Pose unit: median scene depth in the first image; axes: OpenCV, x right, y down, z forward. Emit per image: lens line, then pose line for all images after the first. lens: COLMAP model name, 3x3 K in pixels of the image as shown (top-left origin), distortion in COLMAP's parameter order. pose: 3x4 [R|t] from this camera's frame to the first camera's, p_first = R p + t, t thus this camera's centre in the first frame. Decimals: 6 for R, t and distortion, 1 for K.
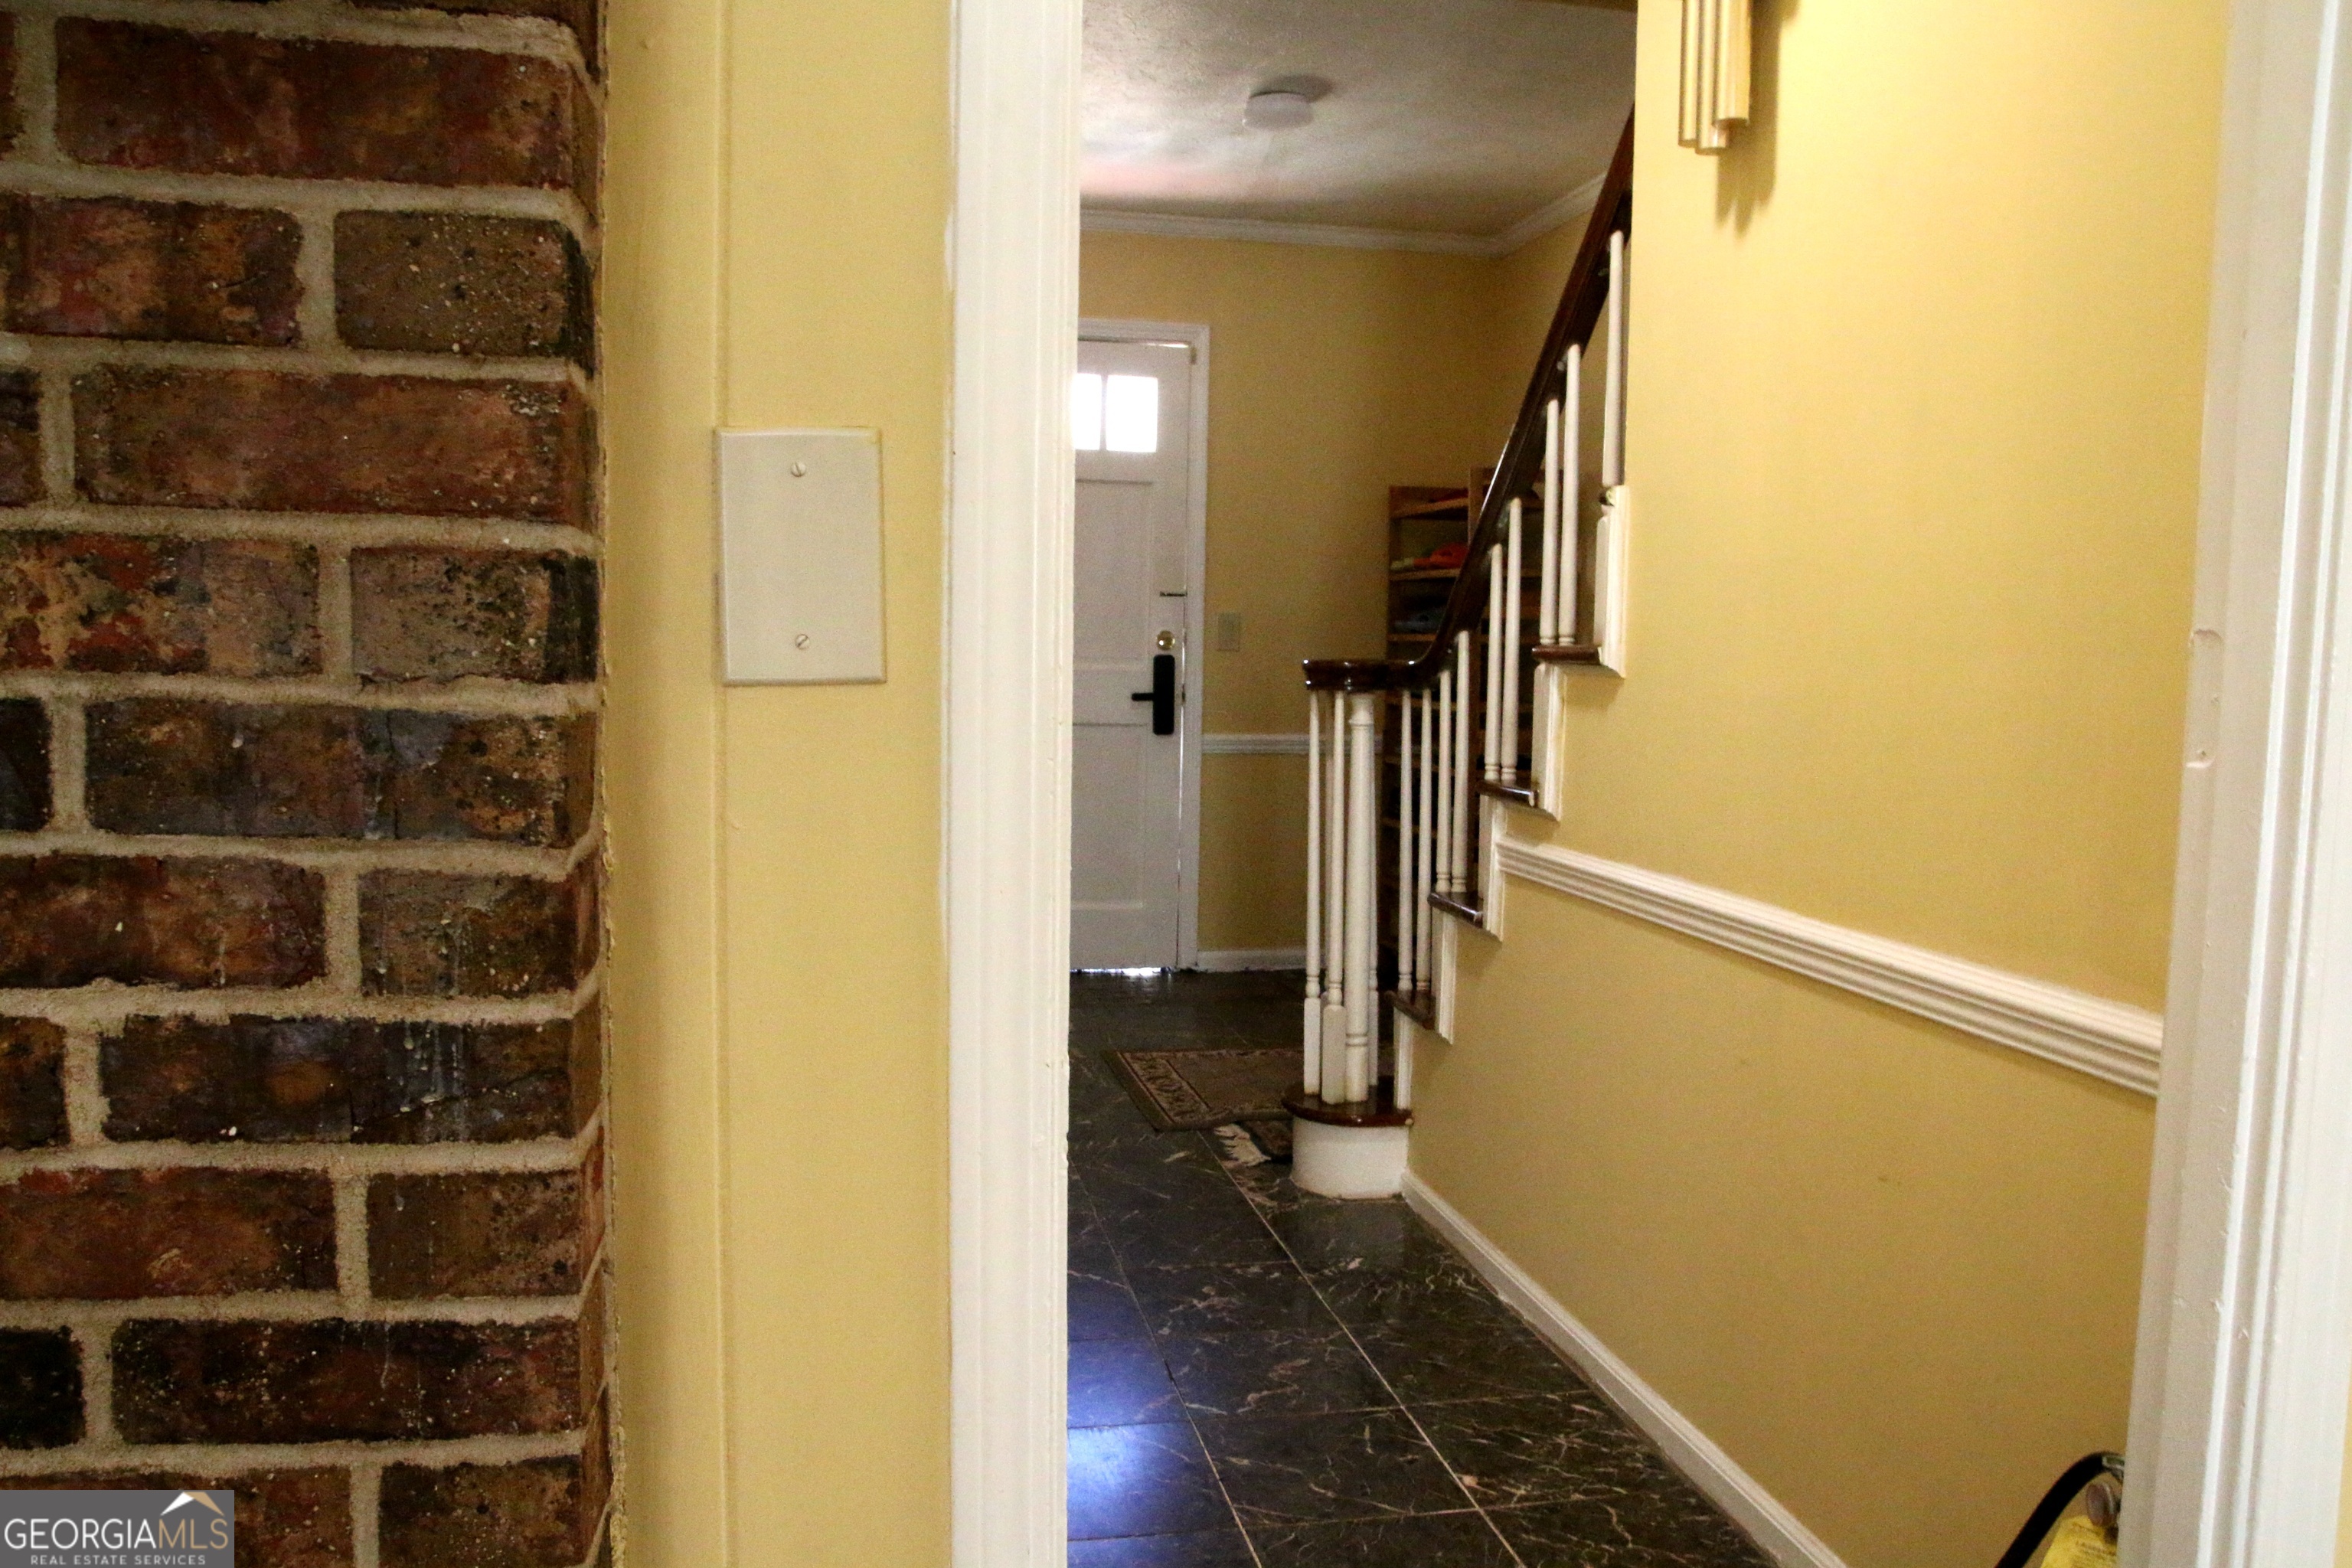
lens RADIAL K [[1754.6, 0, 1179.5], [0, 1754.6, 838.5], [0, 0, 1]] dist [-0.140605, 0.123121]
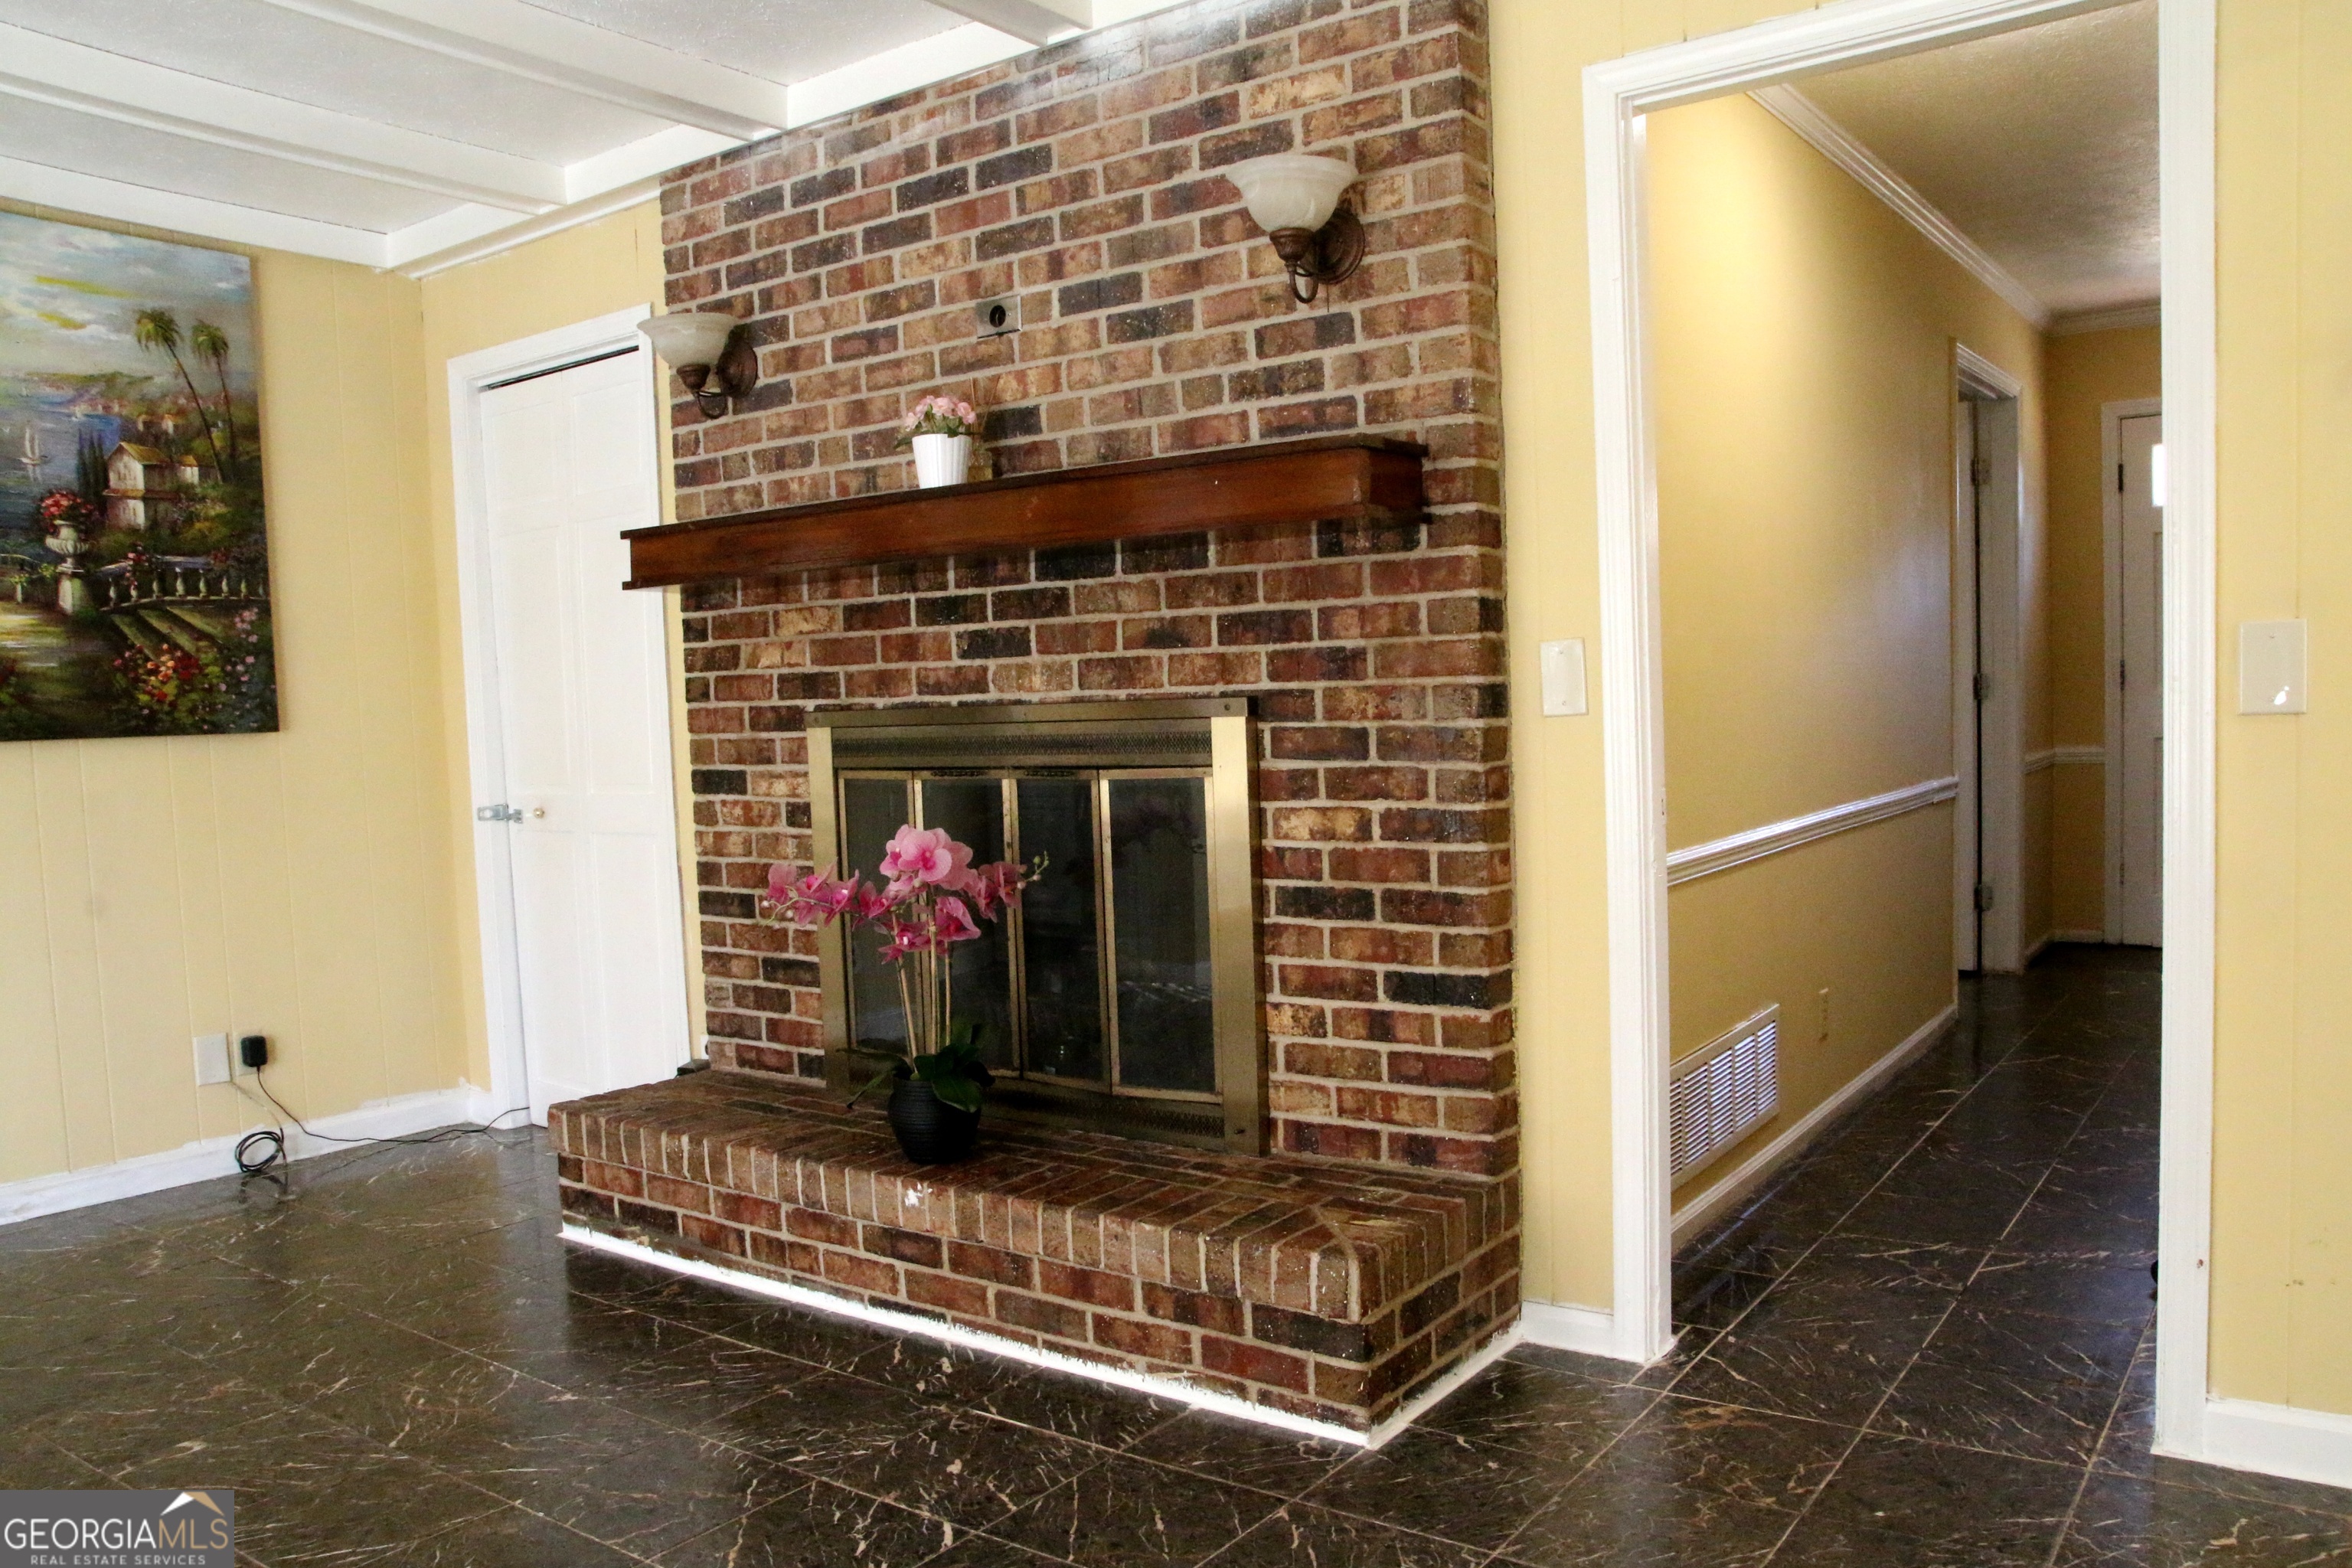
lens RADIAL K [[1754.6, 0, 1179.5], [0, 1754.6, 838.5], [0, 0, 1]] dist [-0.140605, 0.123121]
pose [[0.680632, 0.004548, -0.732611, 2.010478], [-0.020945, 0.999693, -0.013253, 0.239129], [0.732326, 0.024365, 0.680518, -2.090591]]
